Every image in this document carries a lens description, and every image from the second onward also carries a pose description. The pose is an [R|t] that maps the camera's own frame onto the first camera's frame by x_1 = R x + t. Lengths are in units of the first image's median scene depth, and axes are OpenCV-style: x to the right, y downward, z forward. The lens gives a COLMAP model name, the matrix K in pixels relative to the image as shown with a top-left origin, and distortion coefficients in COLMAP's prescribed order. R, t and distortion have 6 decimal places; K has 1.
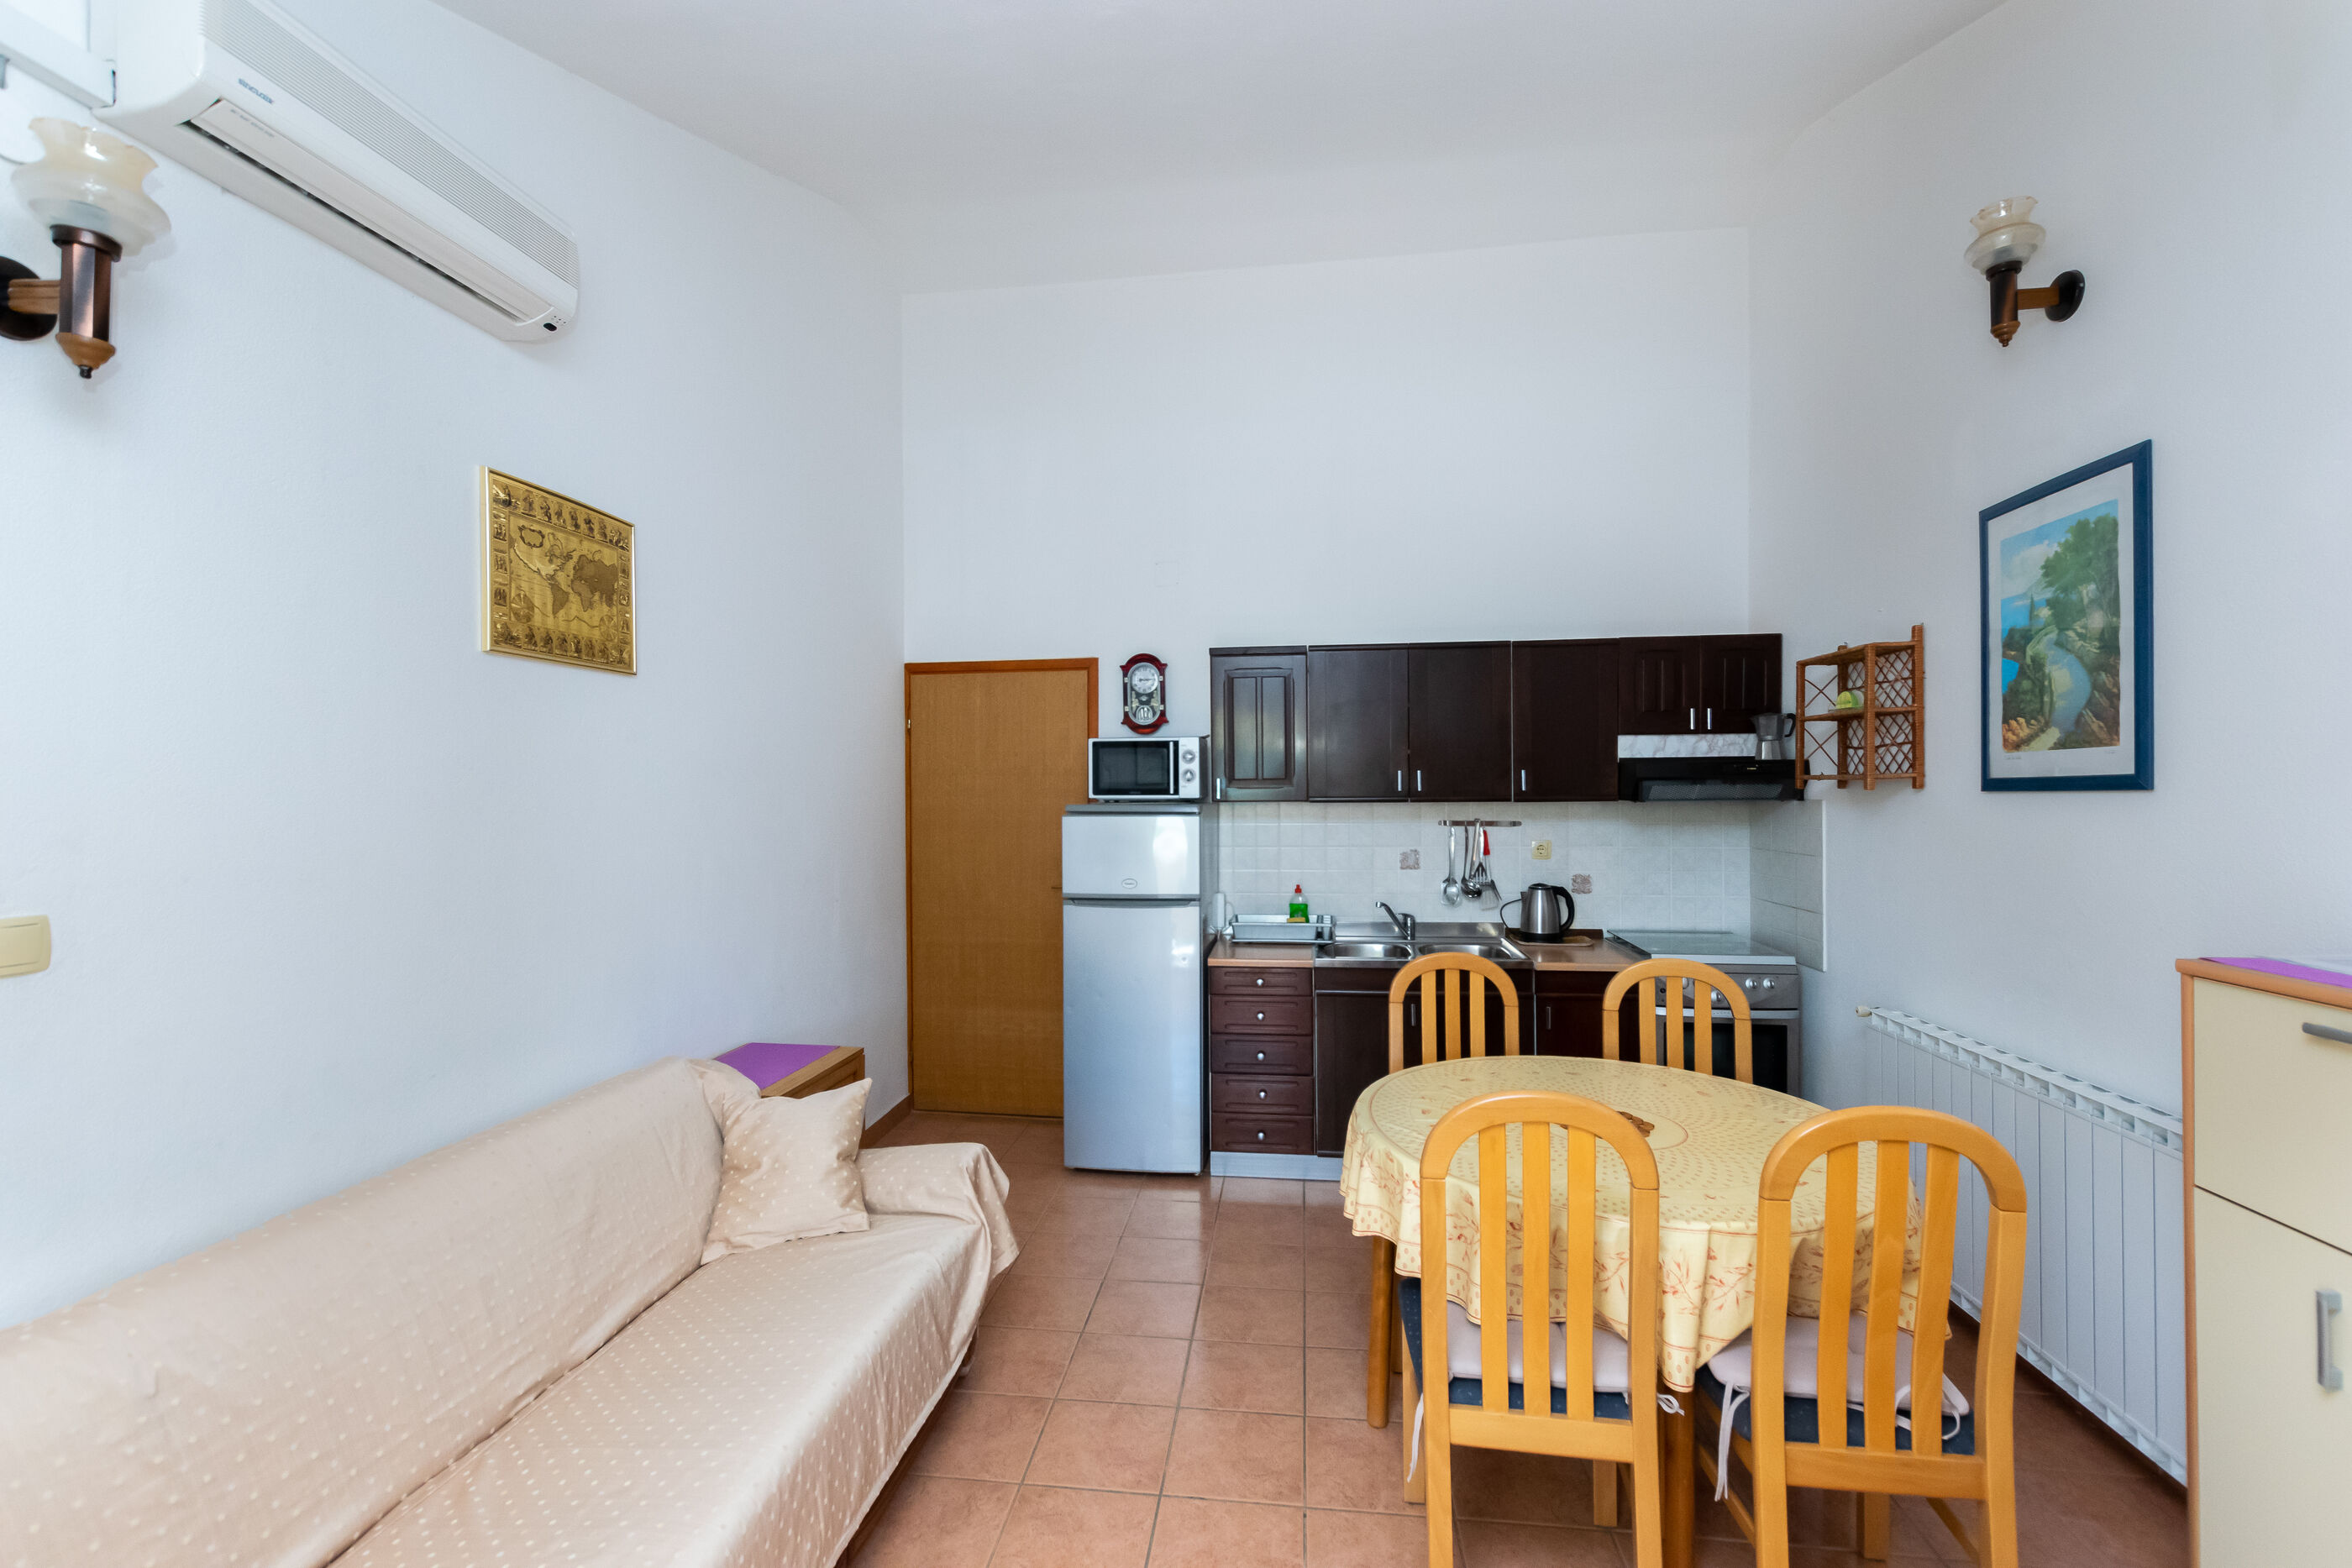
lens RADIAL K [[1028.0, 0, 1167.3], [0, 1028.0, 788.7], [0, 0, 1]] dist [0.009528, -0.005399]
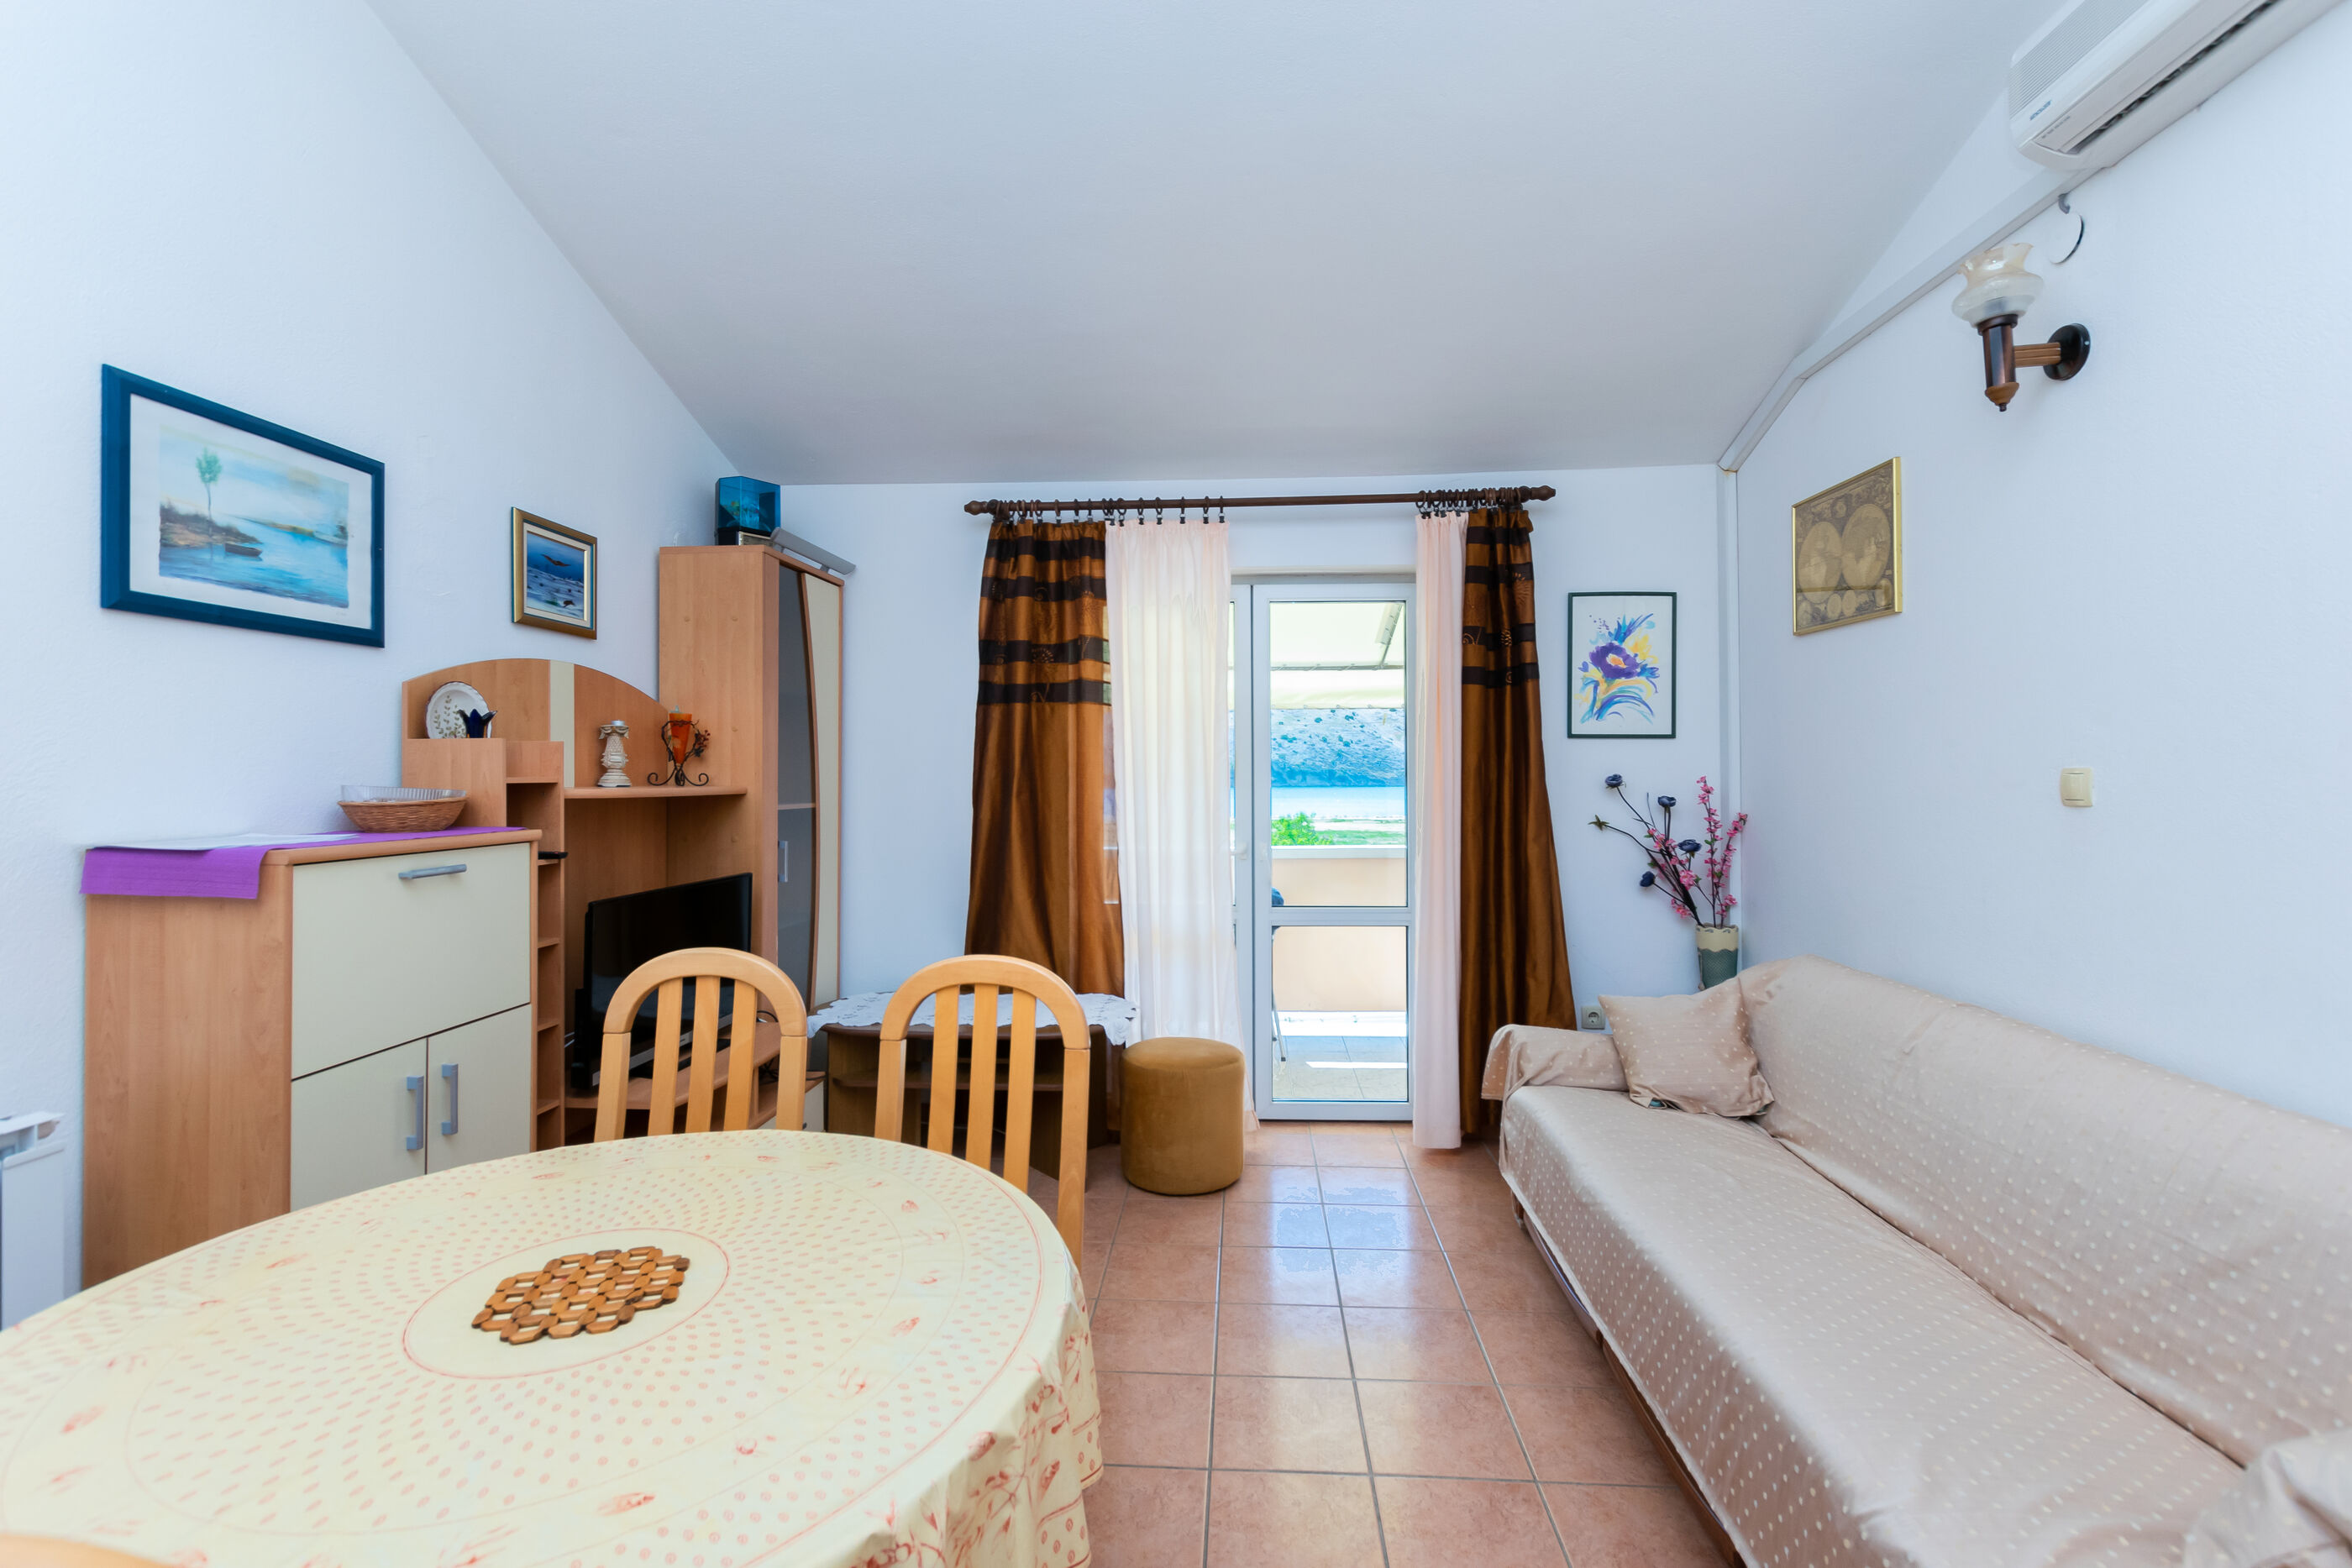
lens RADIAL K [[1028.0, 0, 1182.1], [0, 1028.0, 765.7], [0, 0, 1]] dist [0.009528, -0.005399]
pose [[-0.997084, 0.009635, -0.075707, 0.113488], [0.010051, 0.999936, -0.005109, 0.050111], [0.075653, -0.005855, -0.997117, 1.014699]]
